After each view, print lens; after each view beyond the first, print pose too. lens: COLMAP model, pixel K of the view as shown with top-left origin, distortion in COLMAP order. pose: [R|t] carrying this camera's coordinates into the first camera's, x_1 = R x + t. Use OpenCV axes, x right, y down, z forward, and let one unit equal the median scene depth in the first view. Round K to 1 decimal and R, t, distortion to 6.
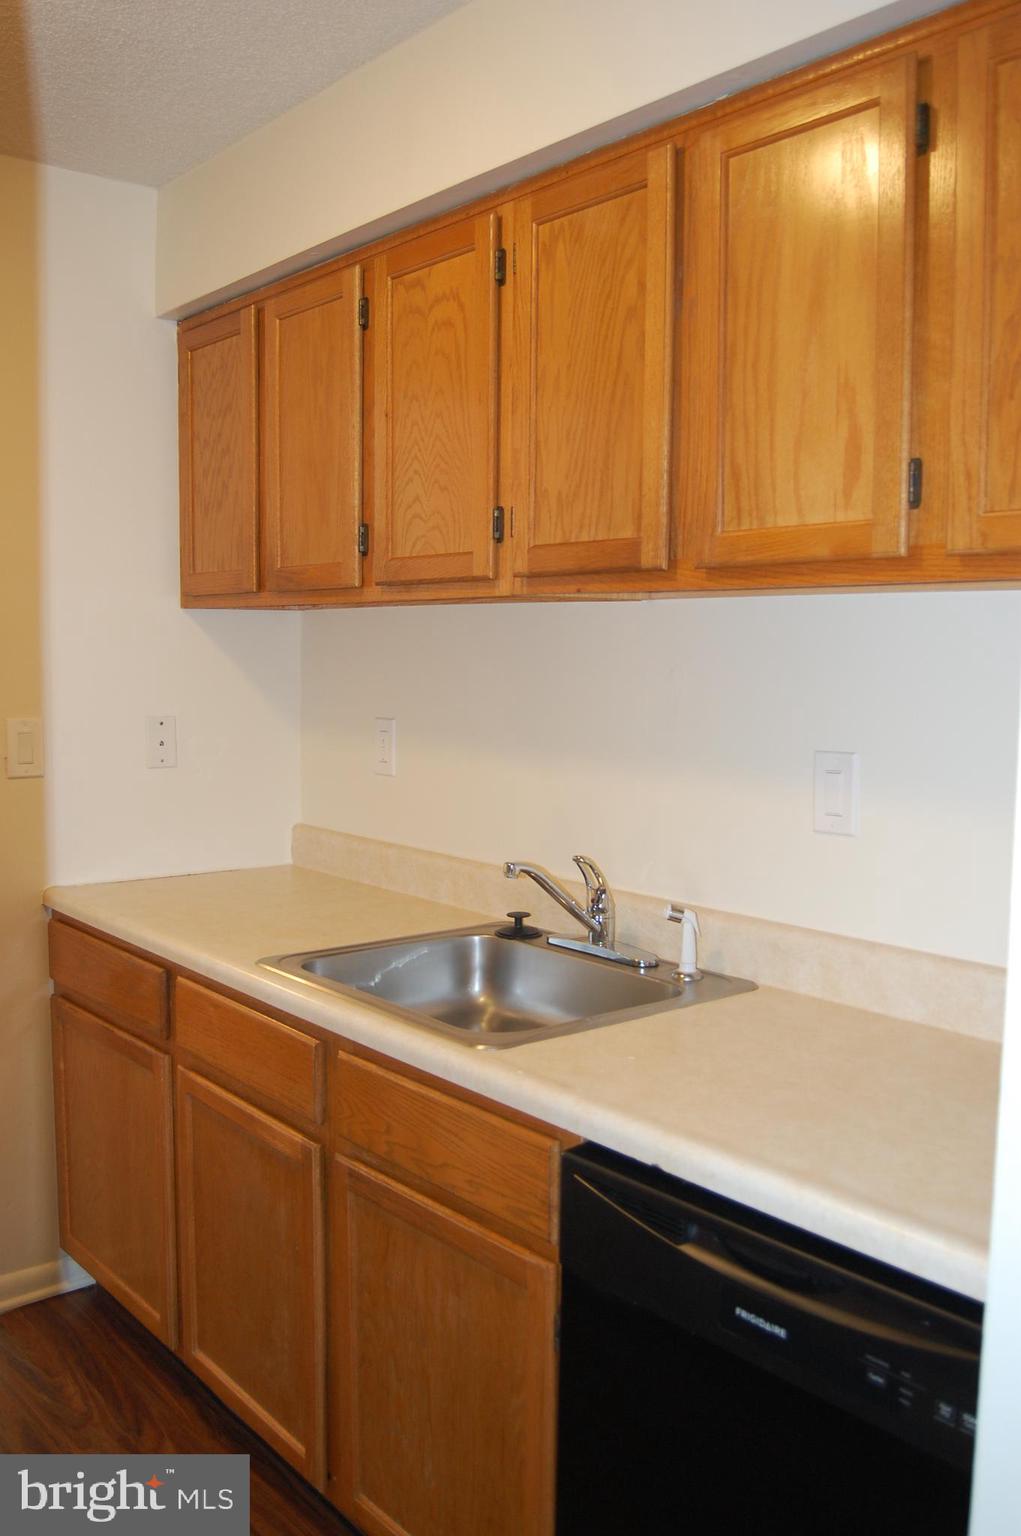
lens RADIAL K [[1375.1, 0, 494.6], [0, 1375.1, 781.6], [0, 0, 1]] dist [-0.140674, 0.094674]
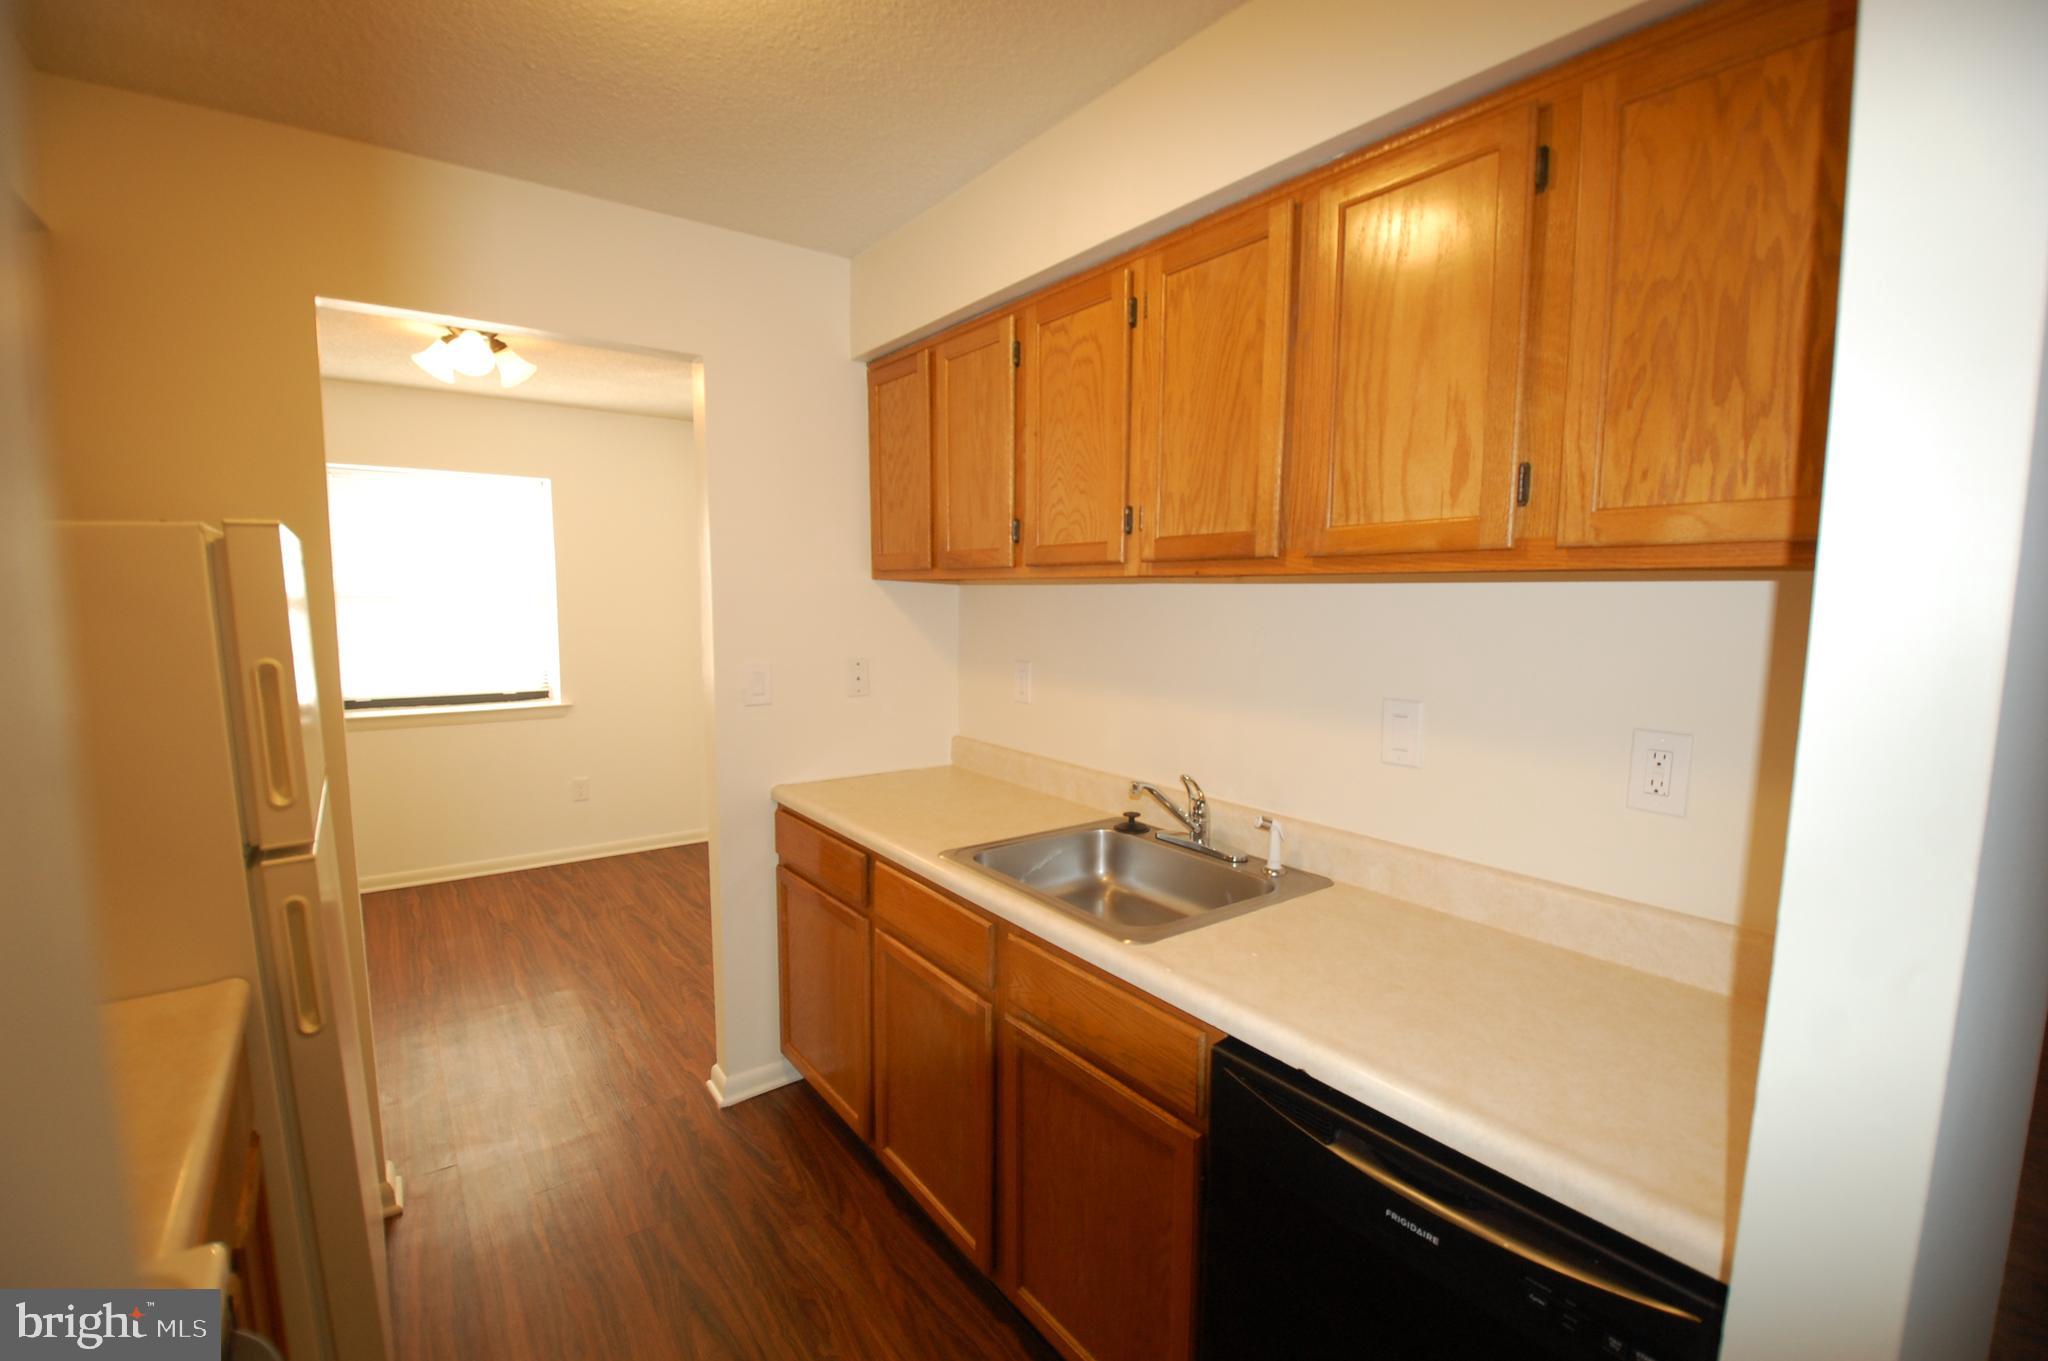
lens RADIAL K [[899.0, 0, 1027.3], [0, 899.0, 697.2], [0, 0, 1]] dist [-0.020248, -0.002988]
pose [[0.999452, 0.002237, -0.033035, -0.066378], [-0.001682, 0.999857, 0.016807, -0.036857], [0.033068, -0.016742, 0.999313, 0.157267]]
